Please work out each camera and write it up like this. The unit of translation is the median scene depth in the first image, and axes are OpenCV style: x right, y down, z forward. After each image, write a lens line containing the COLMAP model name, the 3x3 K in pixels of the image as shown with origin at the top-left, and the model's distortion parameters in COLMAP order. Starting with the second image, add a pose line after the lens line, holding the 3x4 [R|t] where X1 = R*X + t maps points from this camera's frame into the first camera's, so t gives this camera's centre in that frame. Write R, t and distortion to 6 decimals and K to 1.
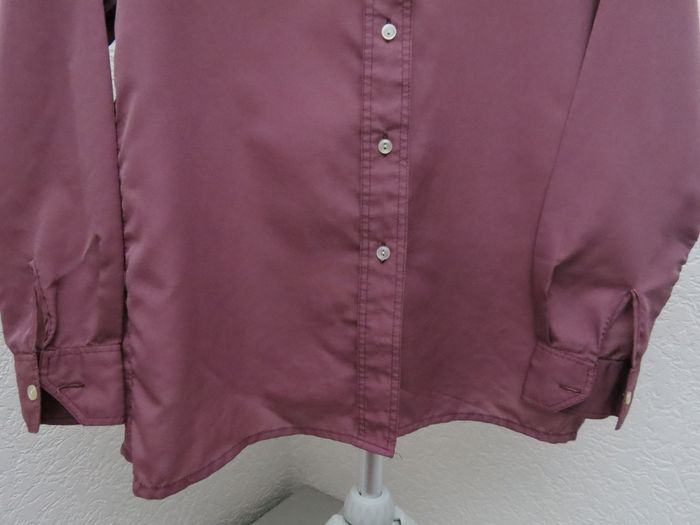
lens RADIAL K [[487.9, 0, 352.7], [0, 487.9, 261.2], [0, 0, 1]] dist [-0.029354, 0.010679]
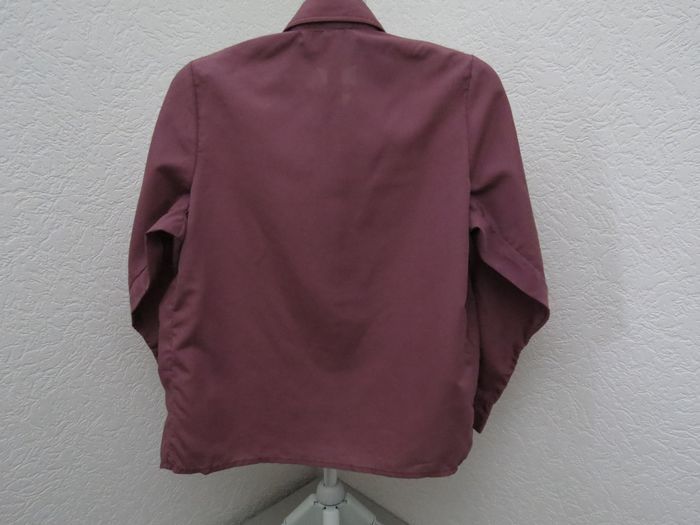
lens RADIAL K [[487.9, 0, 355.0], [0, 487.9, 260.3], [0, 0, 1]] dist [-0.029354, 0.010679]
pose [[0.989091, 0.028158, -0.144587, 0.399897], [-0.017224, 0.996934, 0.076324, -0.589295], [0.146293, -0.073001, 0.986544, -0.710749]]
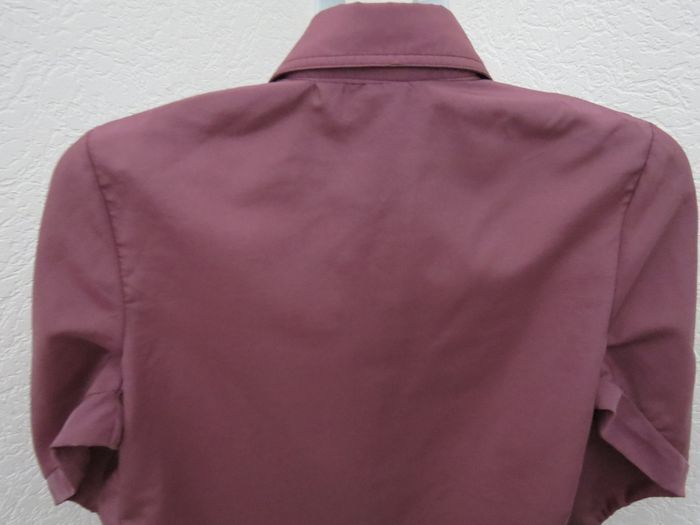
lens RADIAL K [[487.9, 0, 351.2], [0, 487.9, 261.3], [0, 0, 1]] dist [-0.029354, 0.010679]
pose [[0.996177, 0.045597, -0.074511, 0.083765], [-0.017909, 0.941445, 0.336691, -1.226049], [0.085500, -0.334069, 0.938663, 0.129425]]
